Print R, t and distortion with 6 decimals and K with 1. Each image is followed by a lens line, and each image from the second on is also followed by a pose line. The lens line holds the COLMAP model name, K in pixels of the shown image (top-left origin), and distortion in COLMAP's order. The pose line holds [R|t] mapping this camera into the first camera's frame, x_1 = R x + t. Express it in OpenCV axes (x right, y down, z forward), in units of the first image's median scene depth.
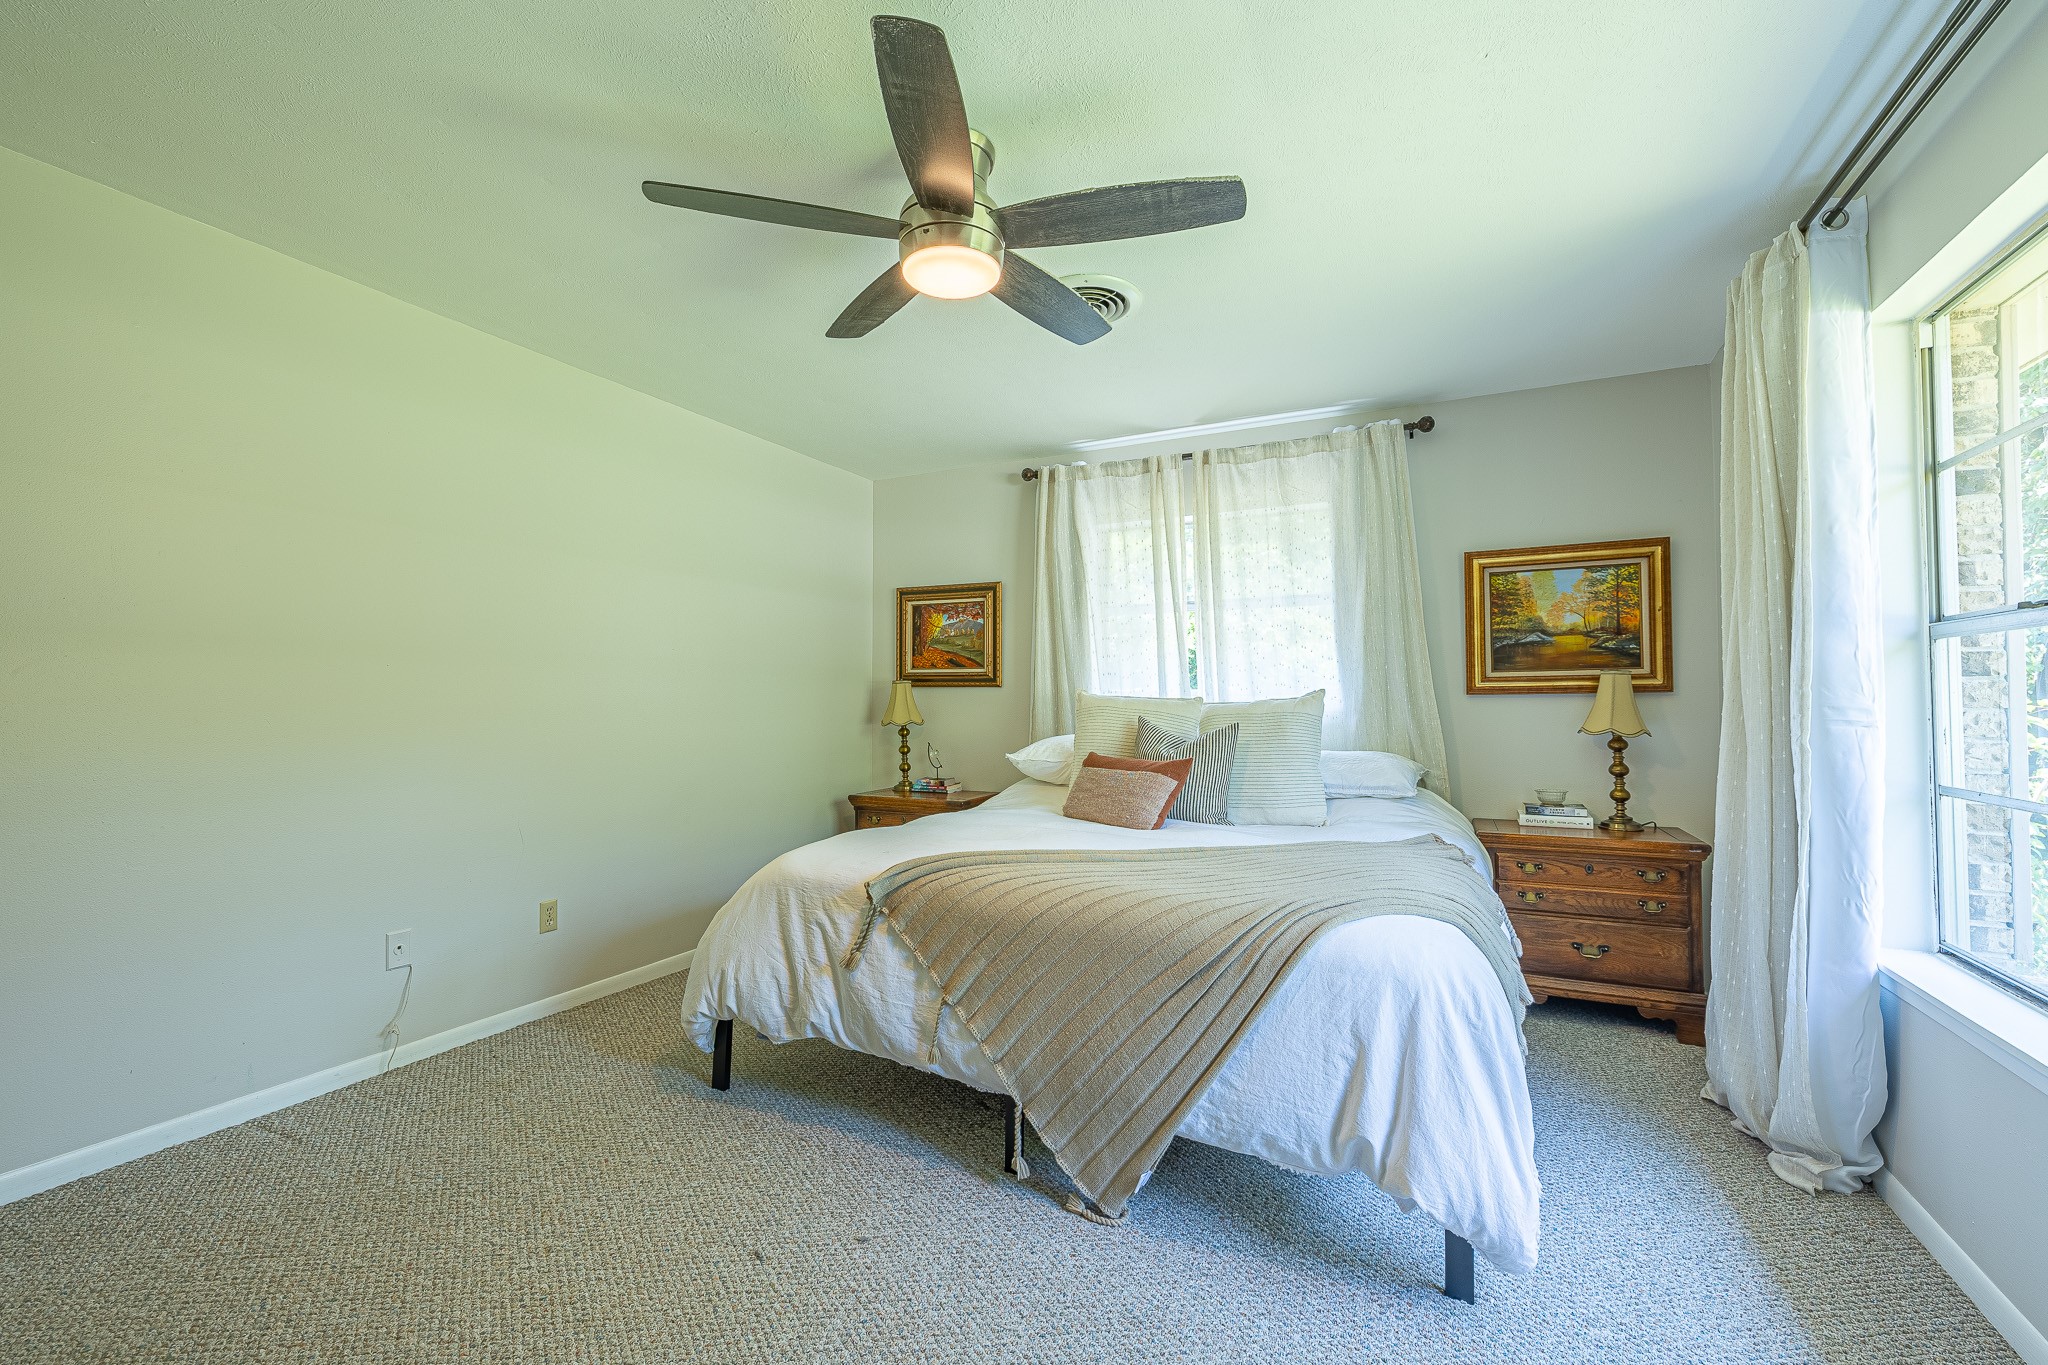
lens RADIAL K [[864.4, 0, 1014.7], [0, 864.4, 666.0], [0, 0, 1]] dist [0.002539, 0.000146]
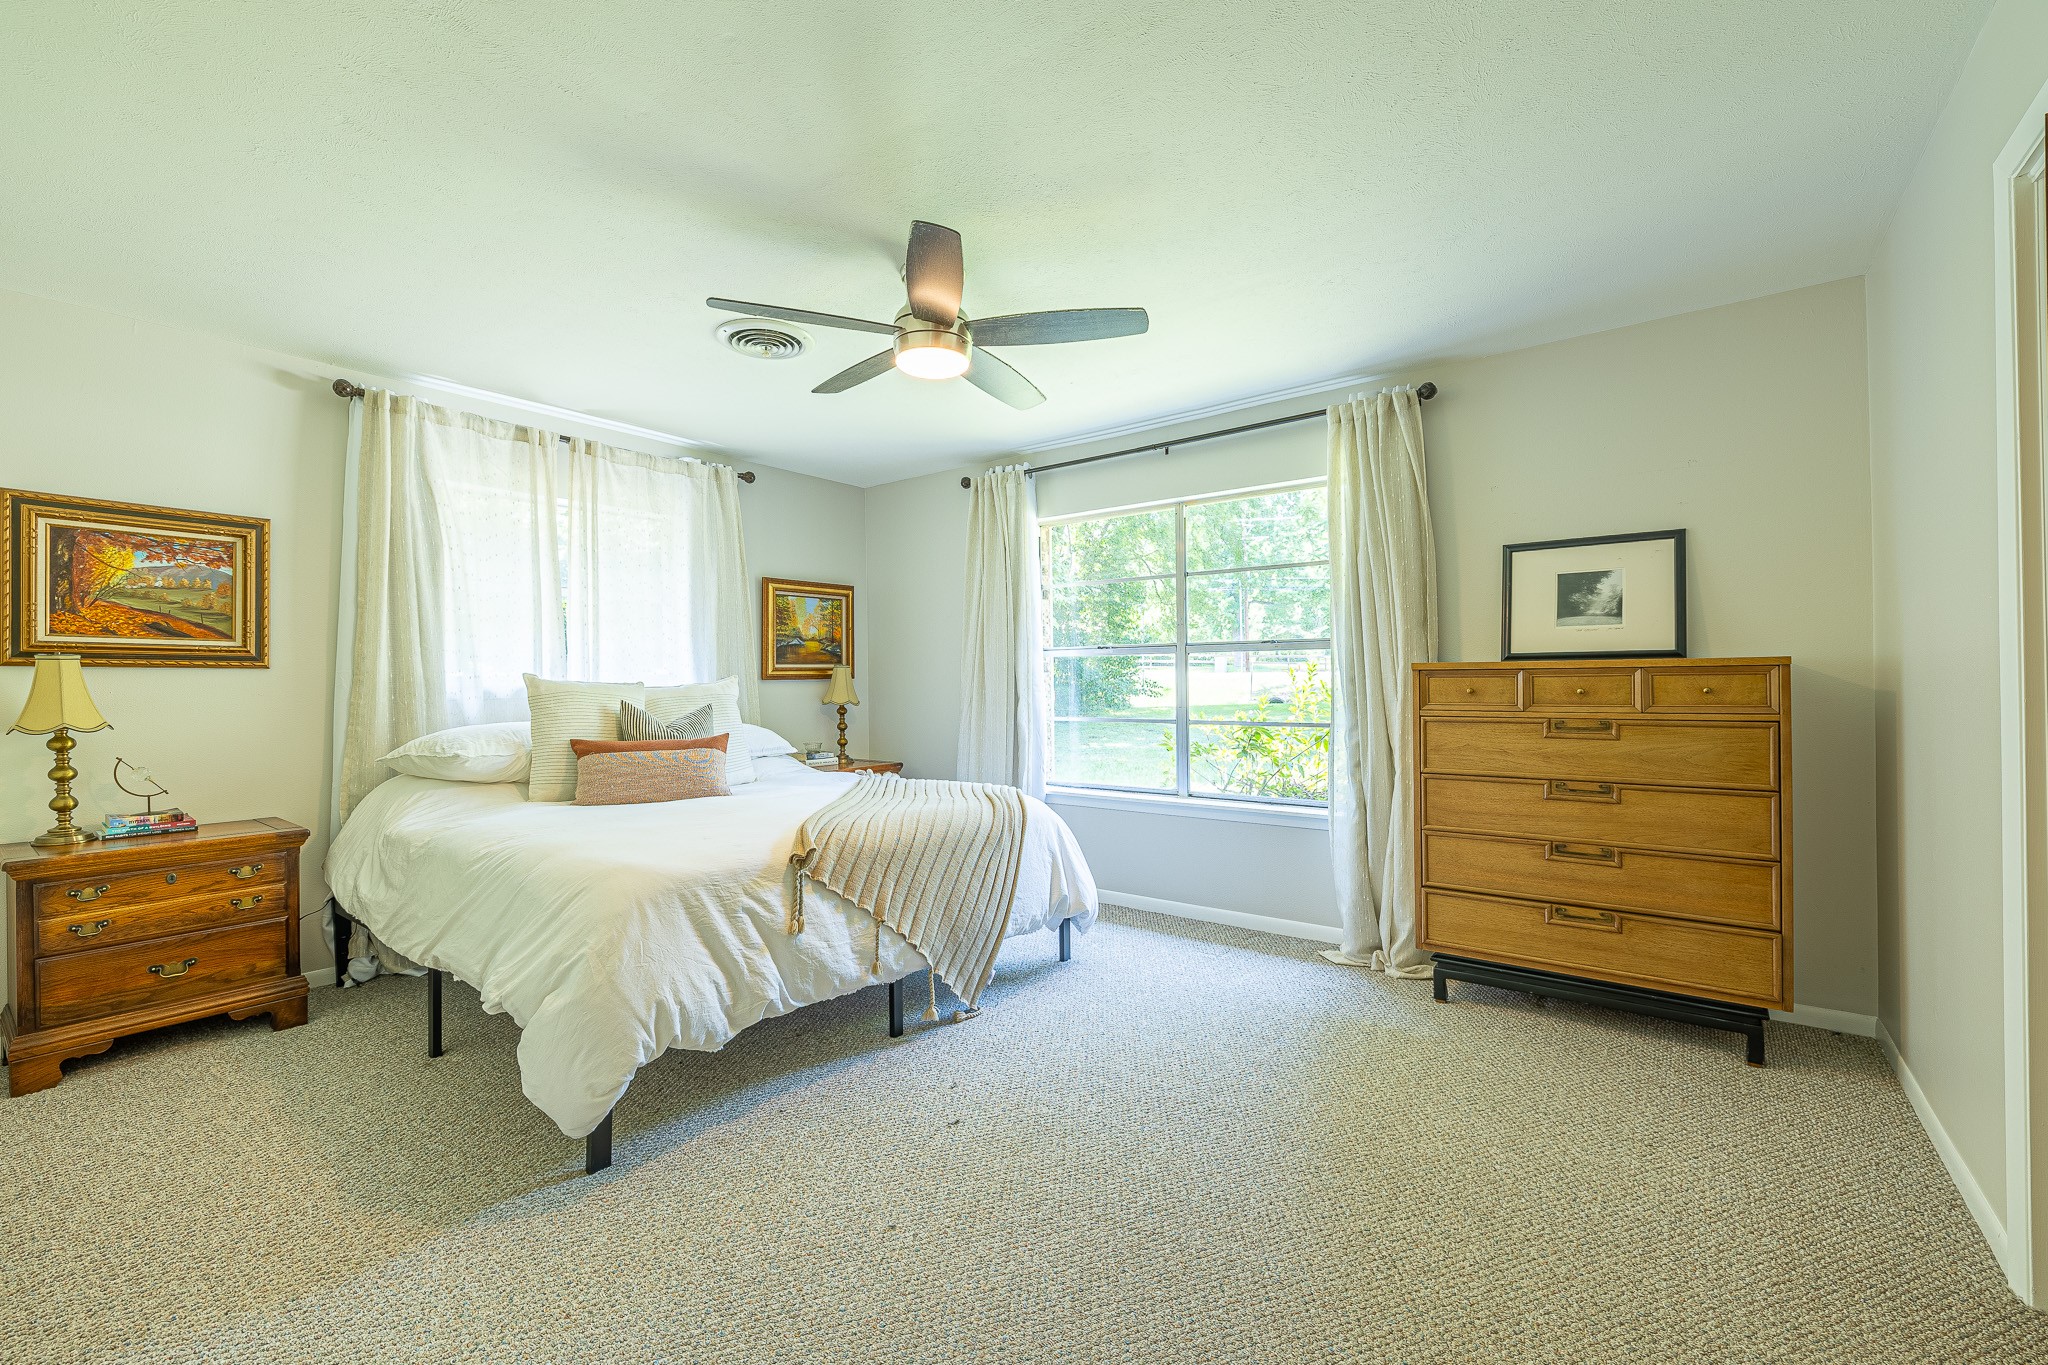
lens RADIAL K [[871.7, 0, 969.2], [0, 871.7, 687.2], [0, 0, 1]] dist [0.001774, 0.000275]
pose [[0.217947, -0.006038, 0.975942, -0.740087], [-0.031348, 0.999422, 0.013184, 0.015272], [-0.975457, -0.033467, 0.217632, 0.353193]]
